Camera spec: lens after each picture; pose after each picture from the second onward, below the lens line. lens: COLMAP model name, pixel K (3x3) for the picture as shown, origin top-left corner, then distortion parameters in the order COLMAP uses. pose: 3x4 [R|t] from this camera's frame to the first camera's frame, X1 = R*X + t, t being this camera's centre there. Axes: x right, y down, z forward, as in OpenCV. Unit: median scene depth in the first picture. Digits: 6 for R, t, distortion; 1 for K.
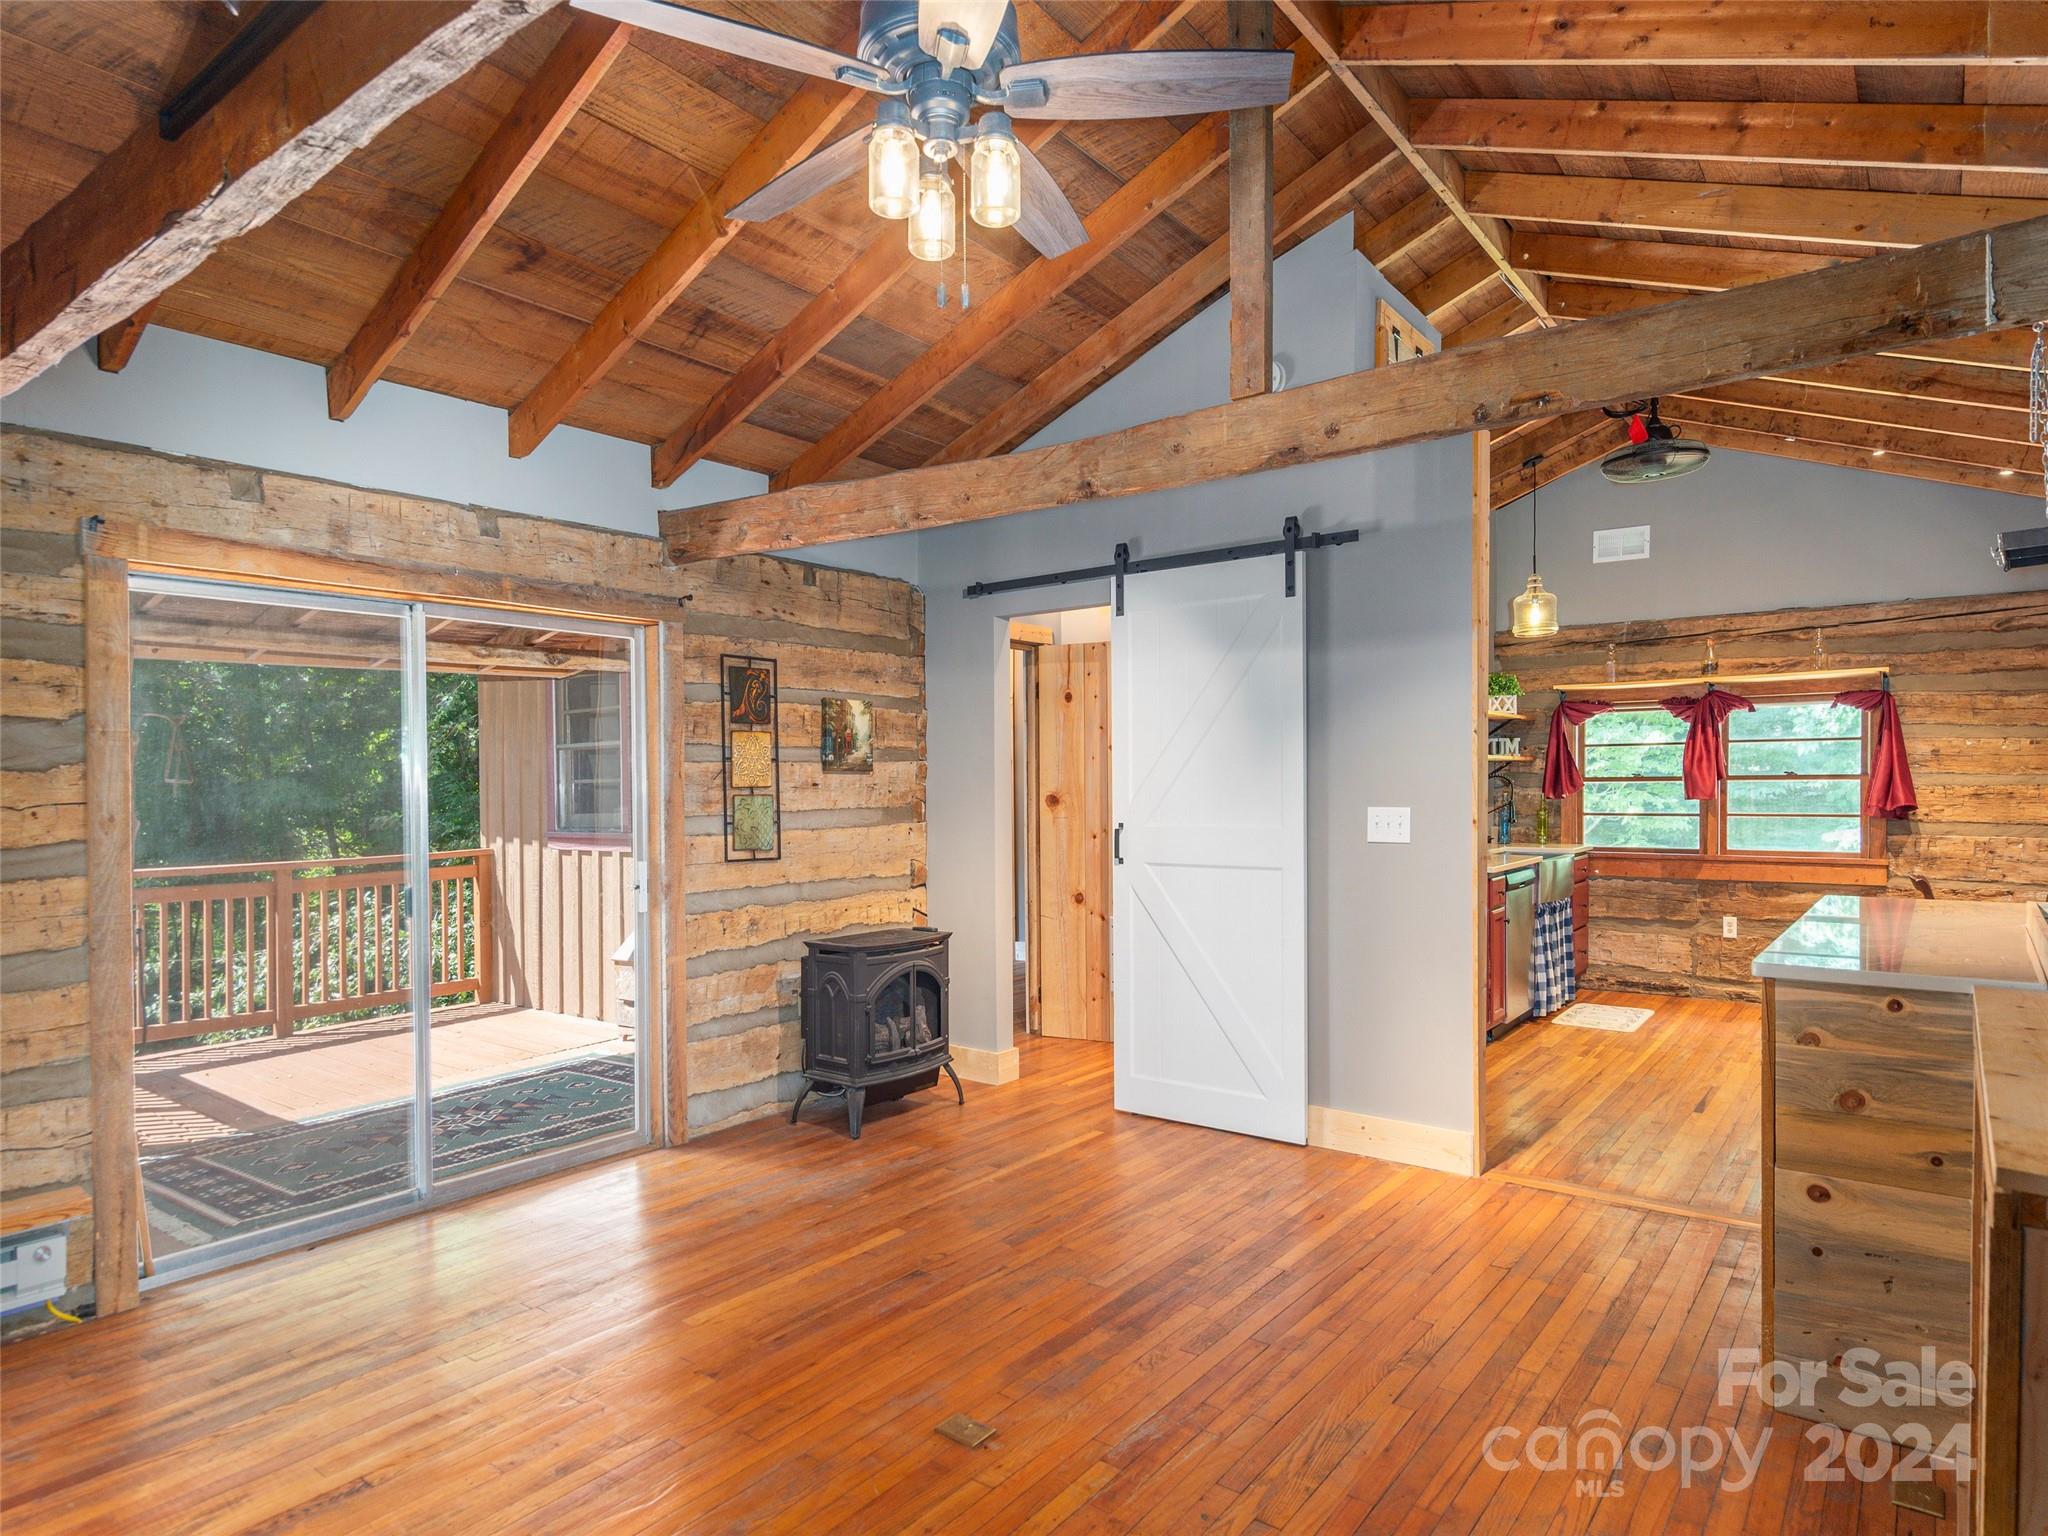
lens RADIAL K [[1165.1, 0, 1021.1], [0, 1165.1, 811.8], [0, 0, 1]] dist [0.002956, -0.000232]
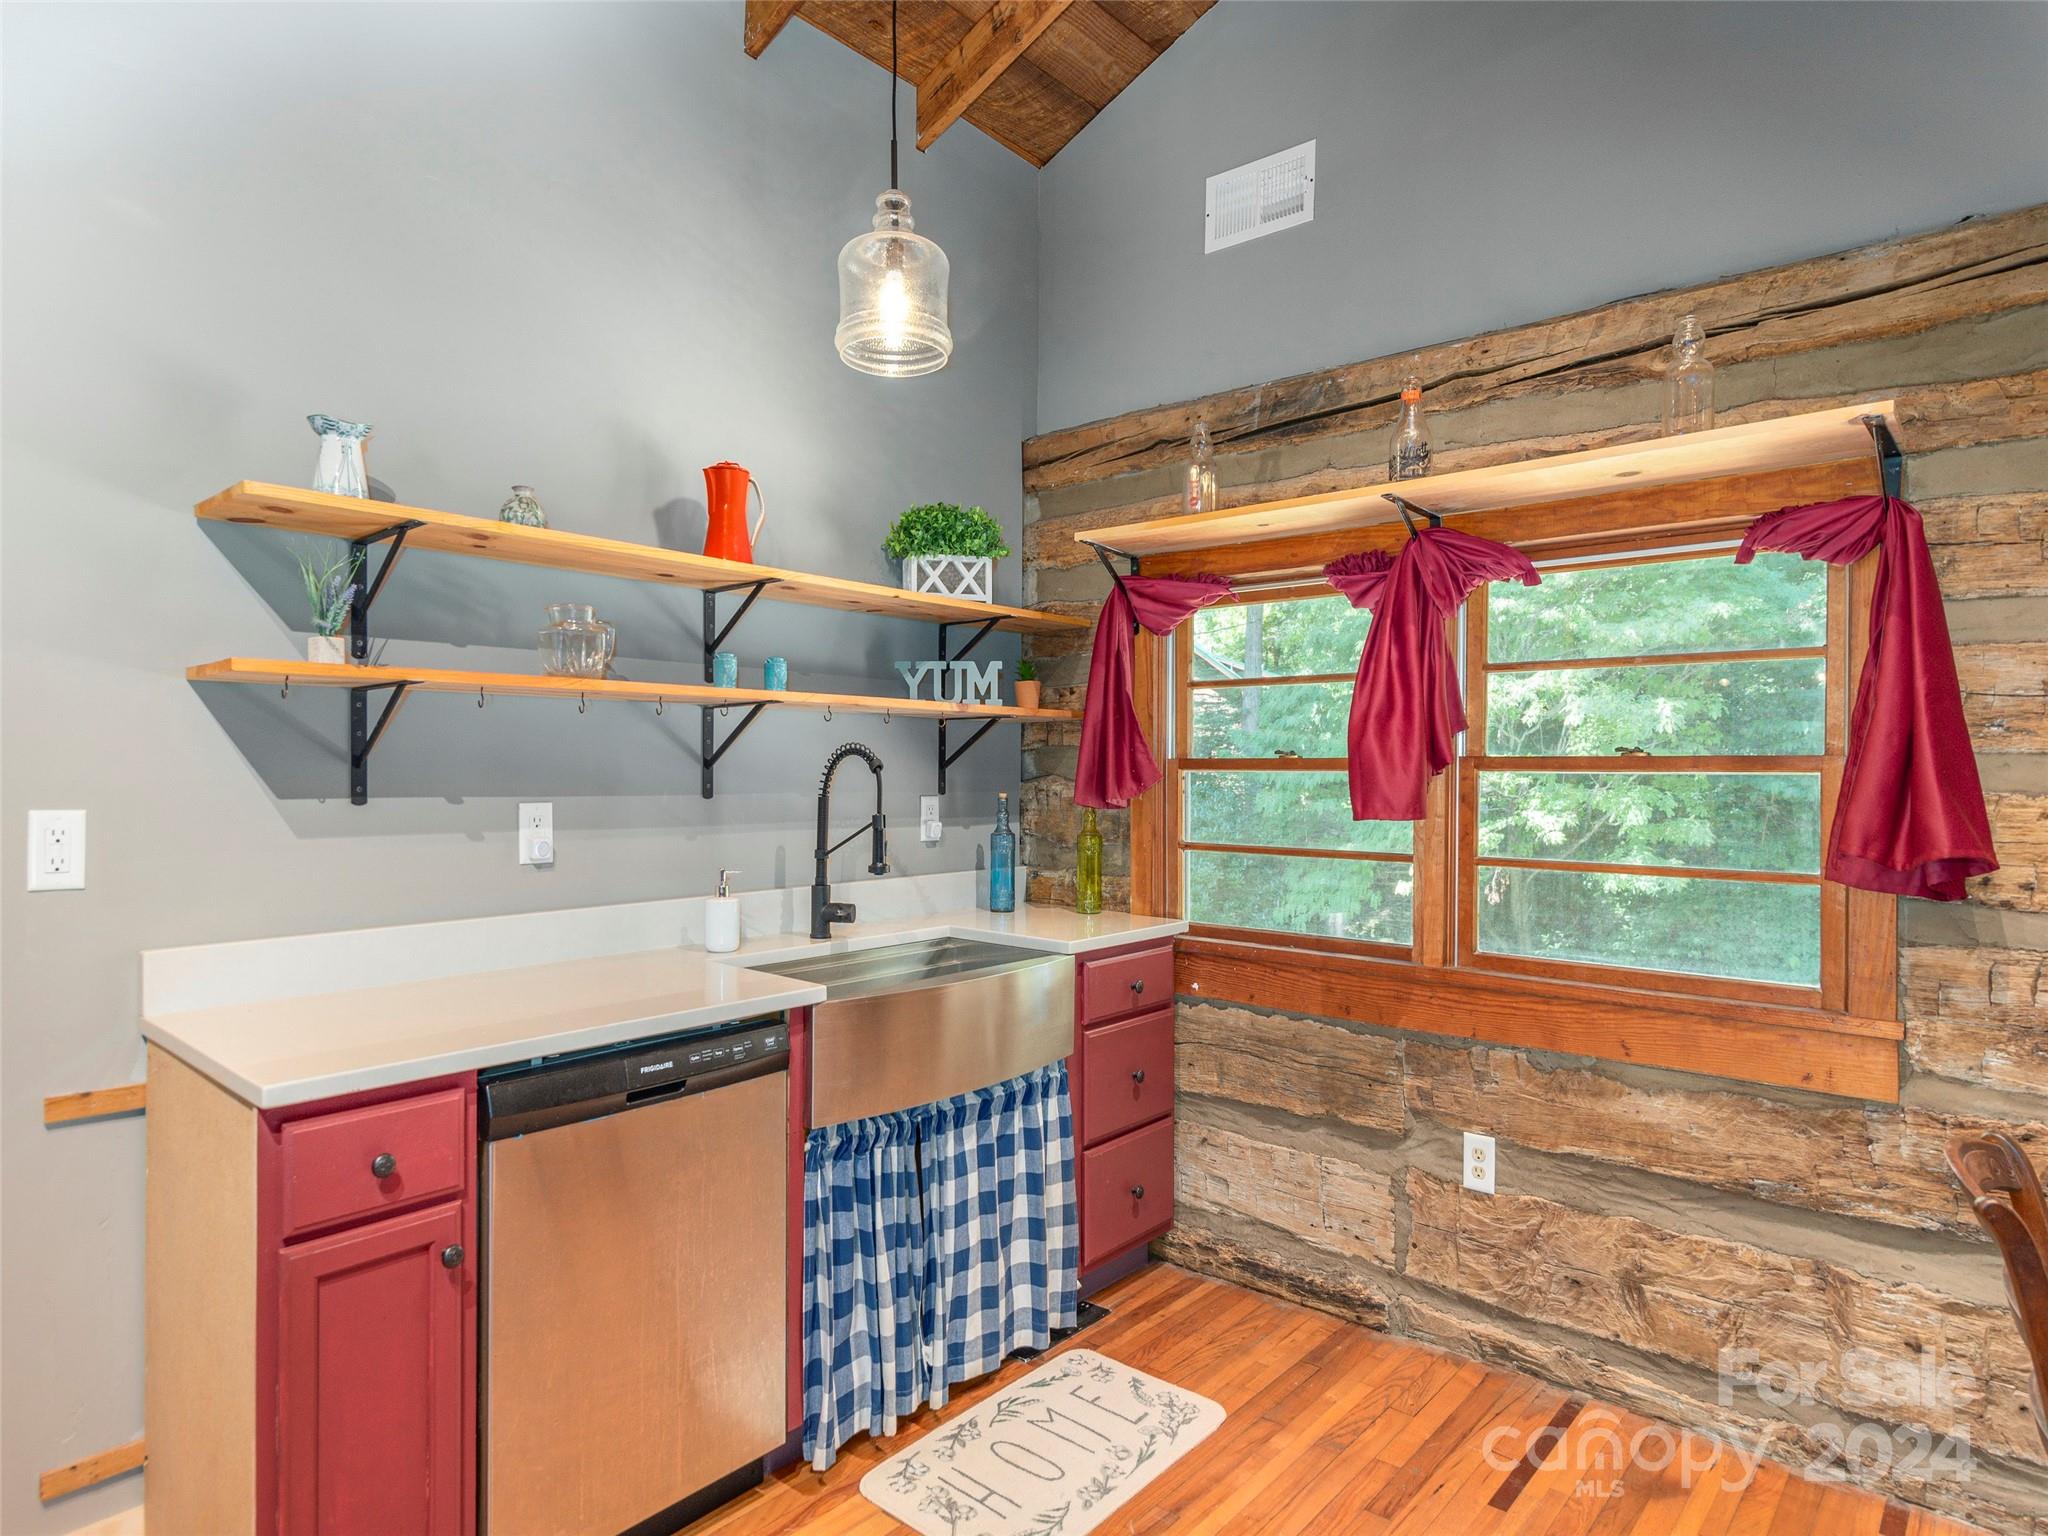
lens RADIAL K [[1165.1, 0, 1017.8], [0, 1165.1, 772.4], [0, 0, 1]] dist [0.002956, -0.000232]
pose [[0.998044, 0.014617, -0.060783, 0.497885], [-0.015896, 0.999661, -0.020604, -0.016640], [0.060462, 0.021530, 0.997938, 0.636898]]
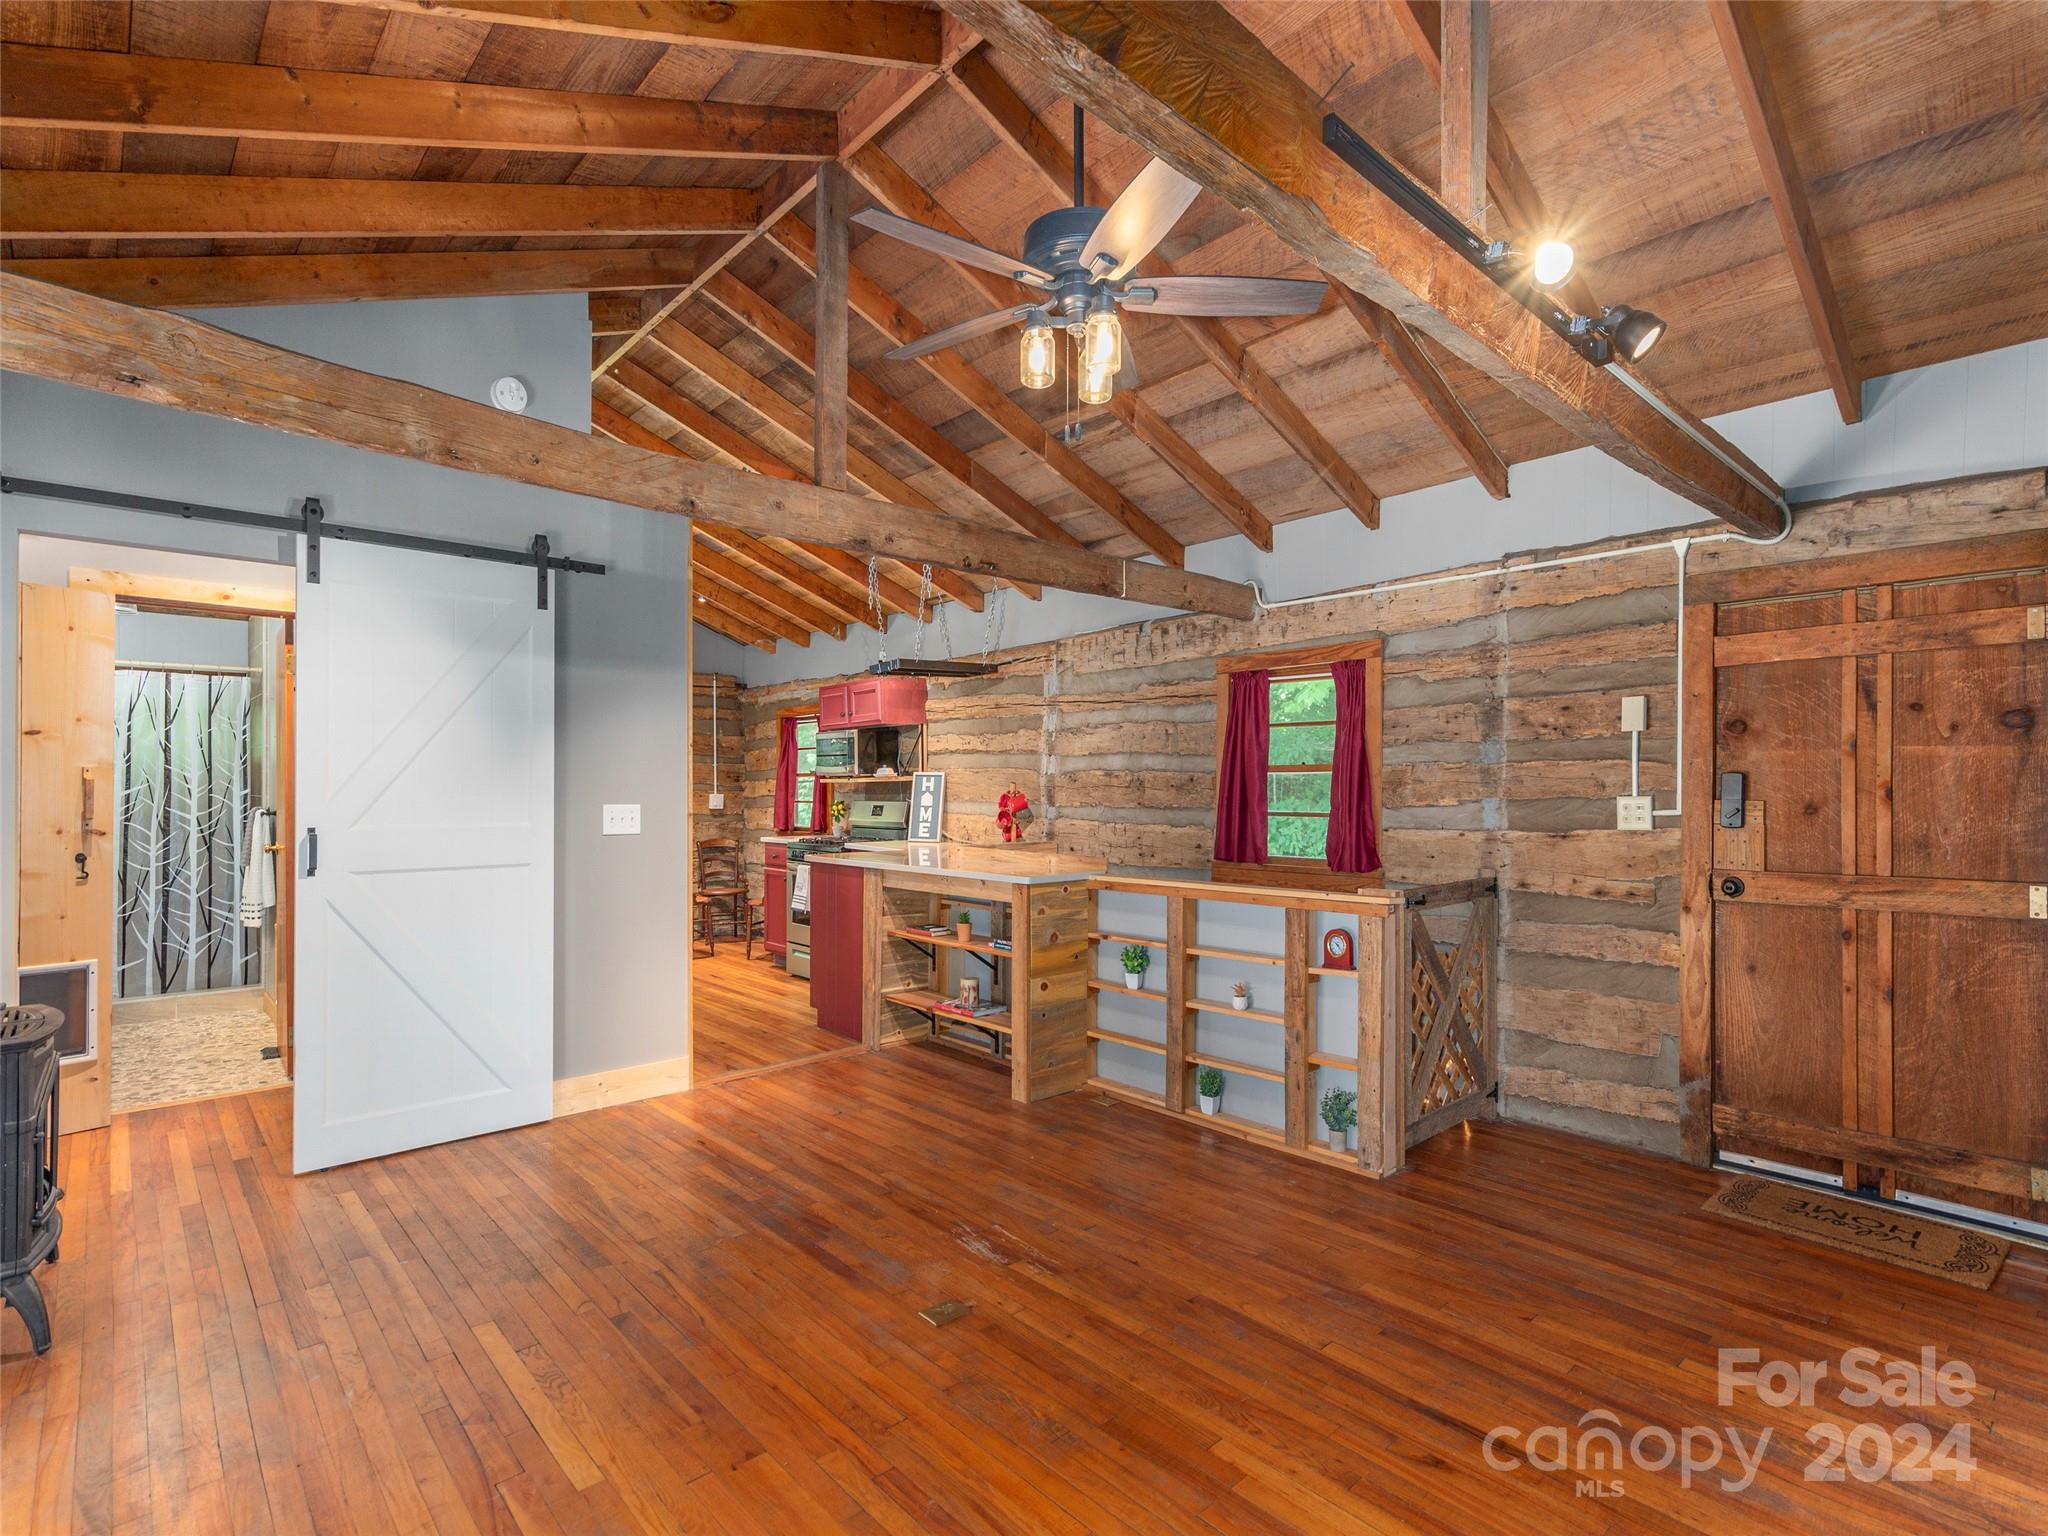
lens RADIAL K [[1008.4, 0, 1012.6], [0, 1008.4, 781.6], [0, 0, 1]] dist [0.002186, 0.000239]
pose [[0.177508, 0.014865, 0.984007, -0.383774], [0.018147, 0.999666, -0.018375, -0.000519], [-0.983952, 0.021118, 0.177179, 0.261926]]
